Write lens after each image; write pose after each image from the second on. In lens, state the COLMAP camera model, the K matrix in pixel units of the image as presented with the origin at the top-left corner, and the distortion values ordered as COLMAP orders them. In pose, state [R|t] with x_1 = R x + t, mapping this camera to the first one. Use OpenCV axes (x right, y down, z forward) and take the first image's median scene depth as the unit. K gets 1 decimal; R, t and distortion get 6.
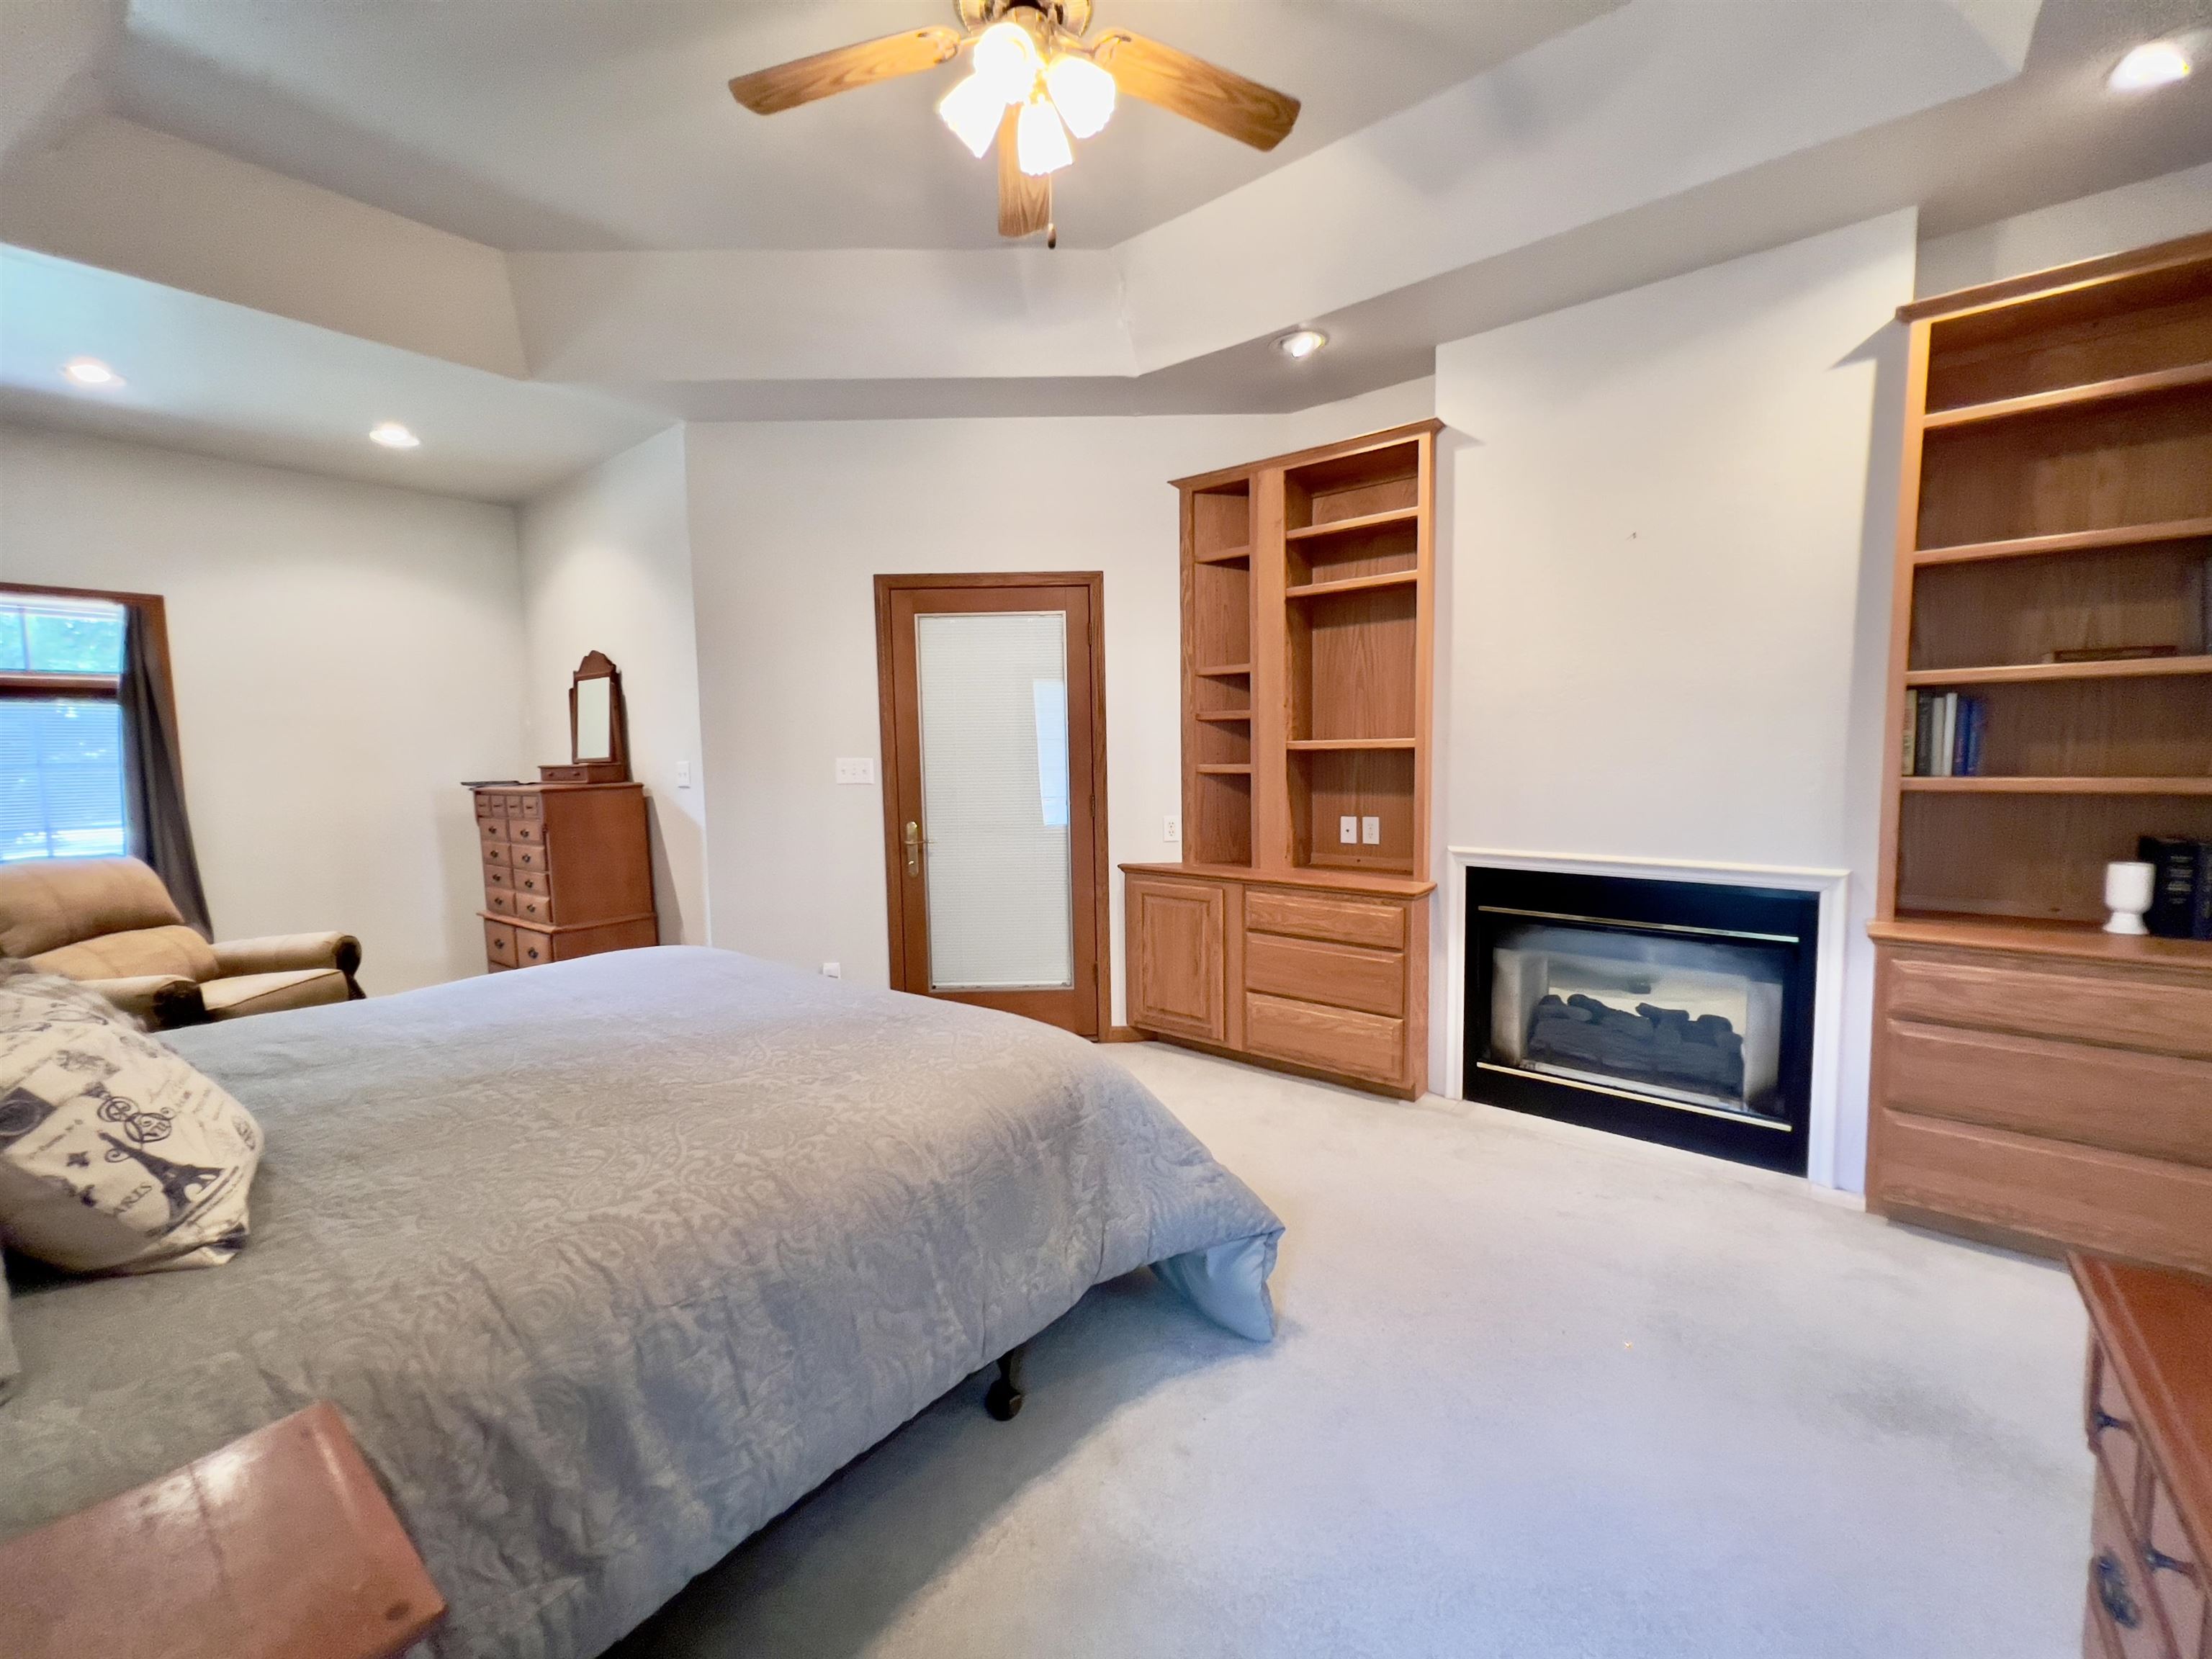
lens RADIAL K [[884.6, 0, 1097.9], [0, 884.6, 824.2], [0, 0, 1]] dist [-0.007245, 0.000446]
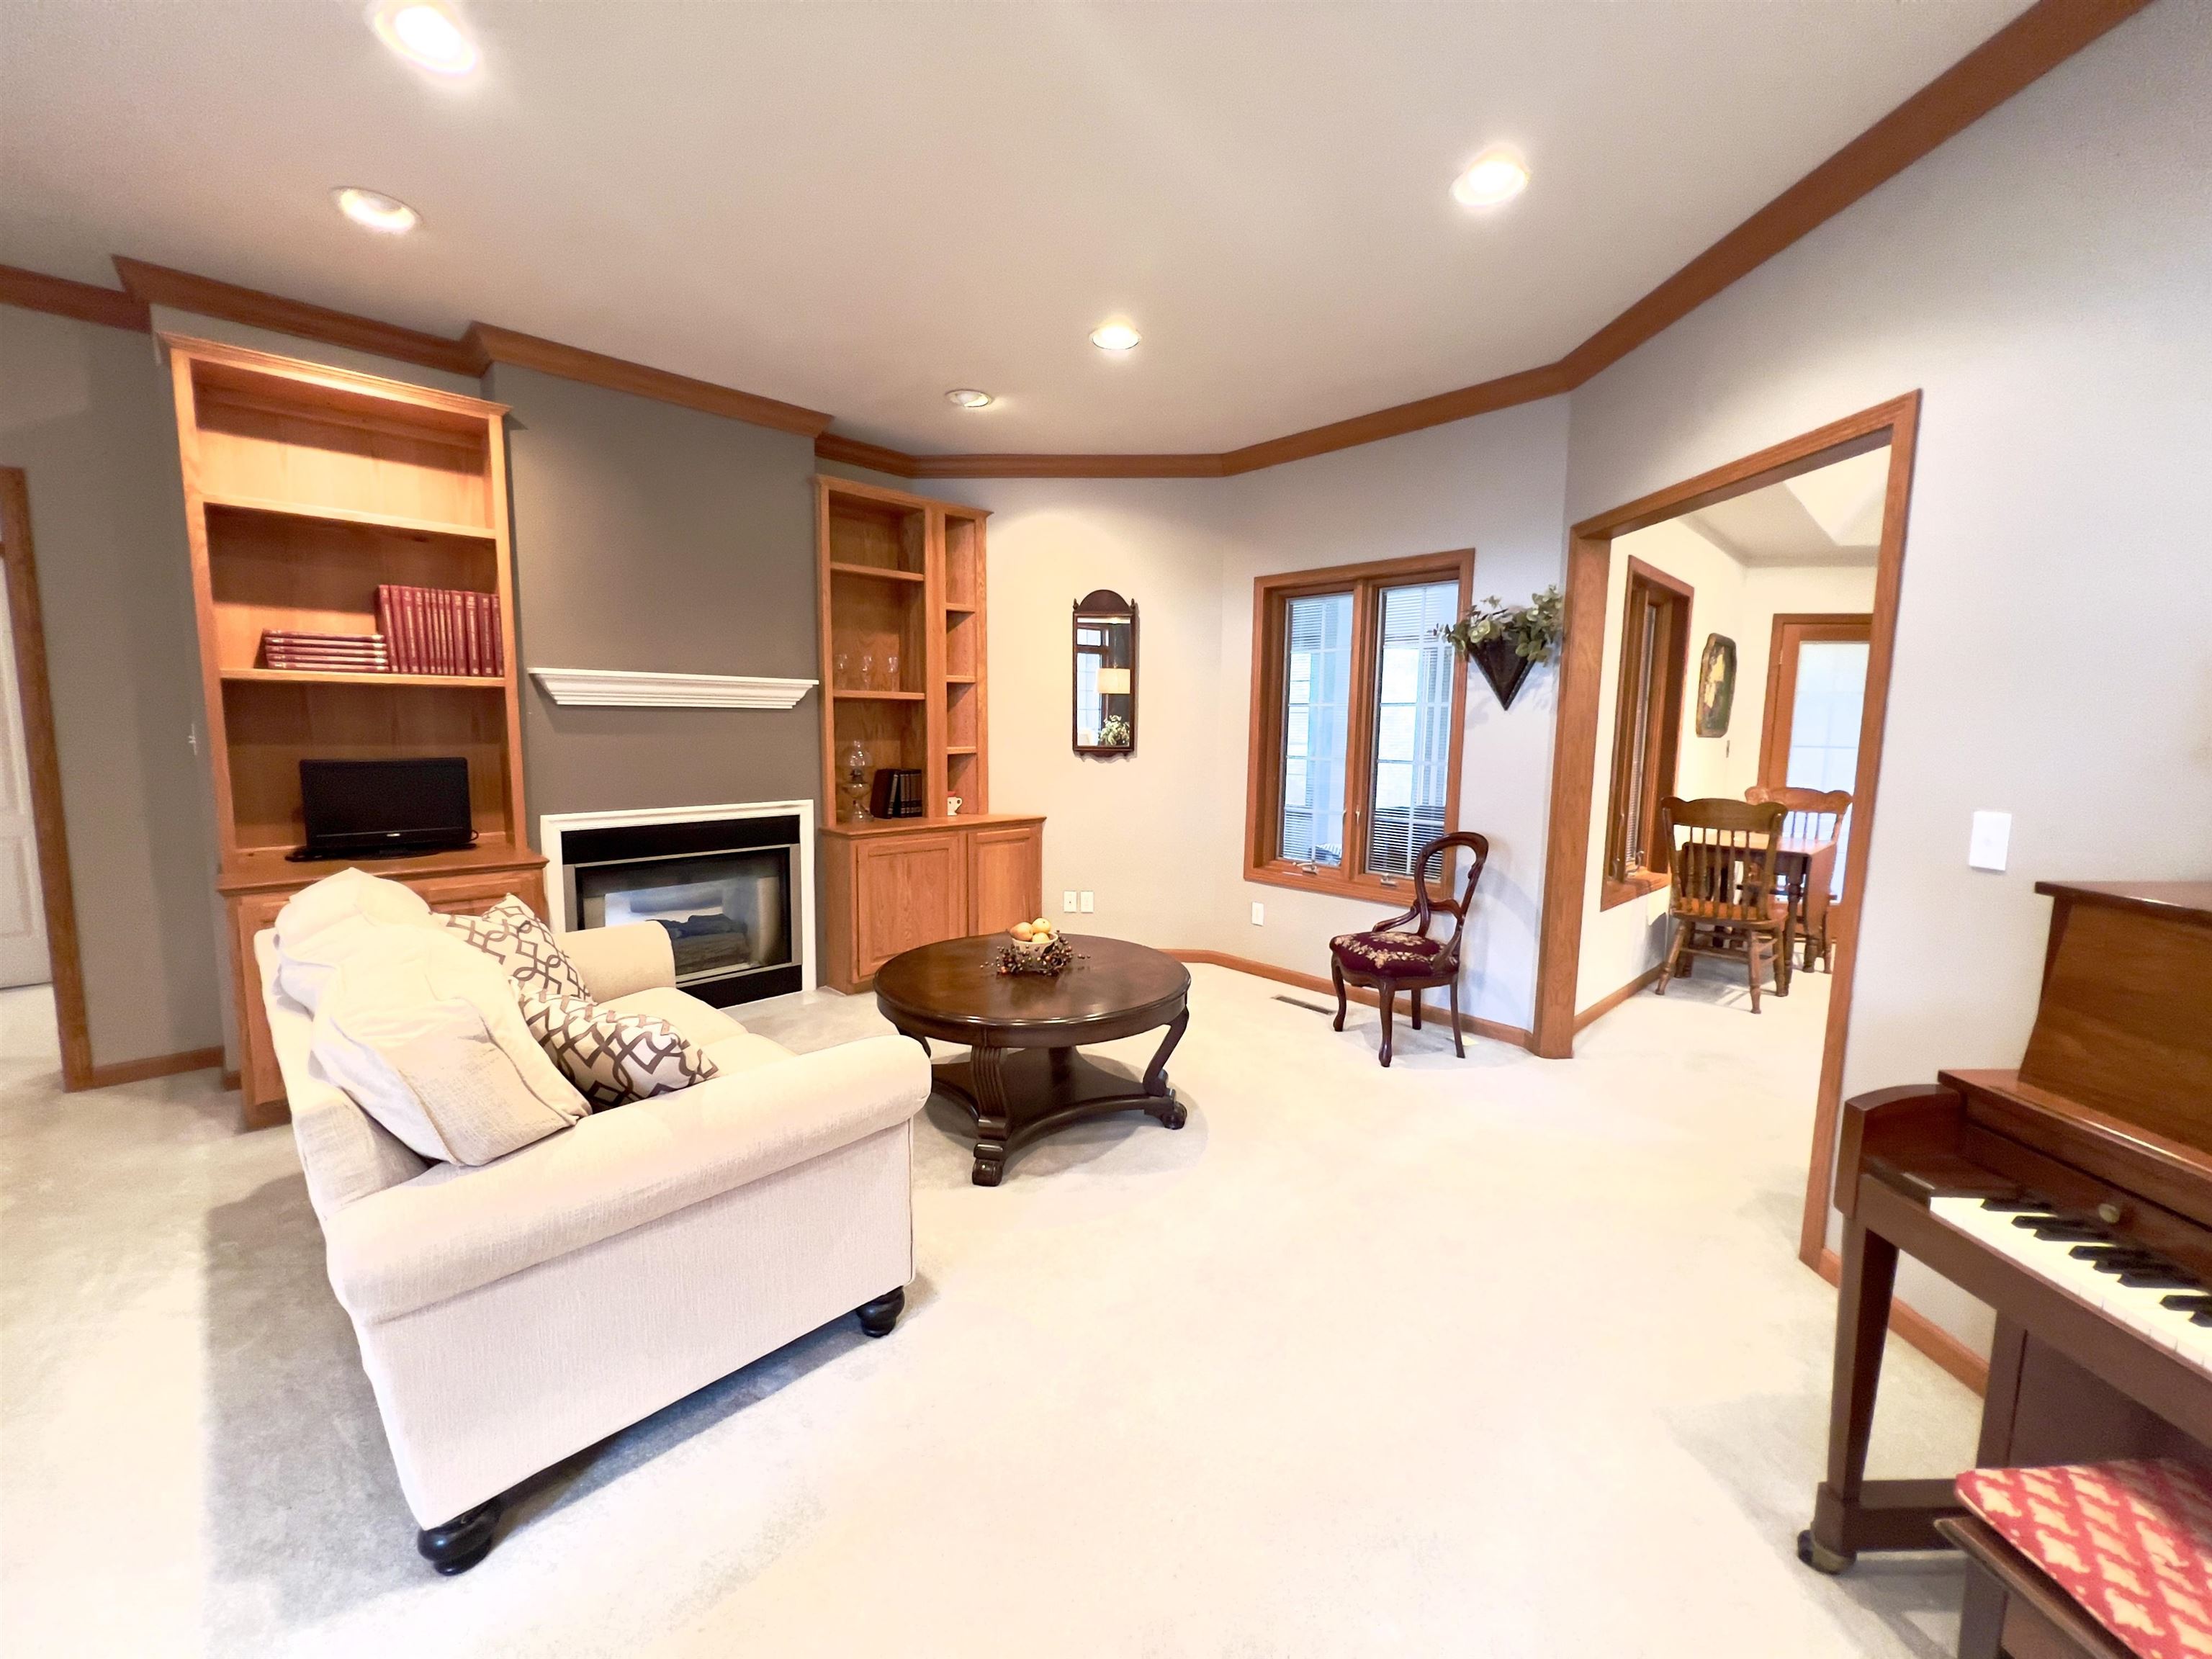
lens RADIAL K [[888.3, 0, 1098.8], [0, 888.3, 823.3], [0, 0, 1]] dist [-0.001465, 0.000073]
pose [[0.097129, -0.095291, 0.990700, -0.650469], [0.074921, 0.993282, 0.088194, -0.008942], [-0.992448, 0.065658, 0.103615, 0.223586]]
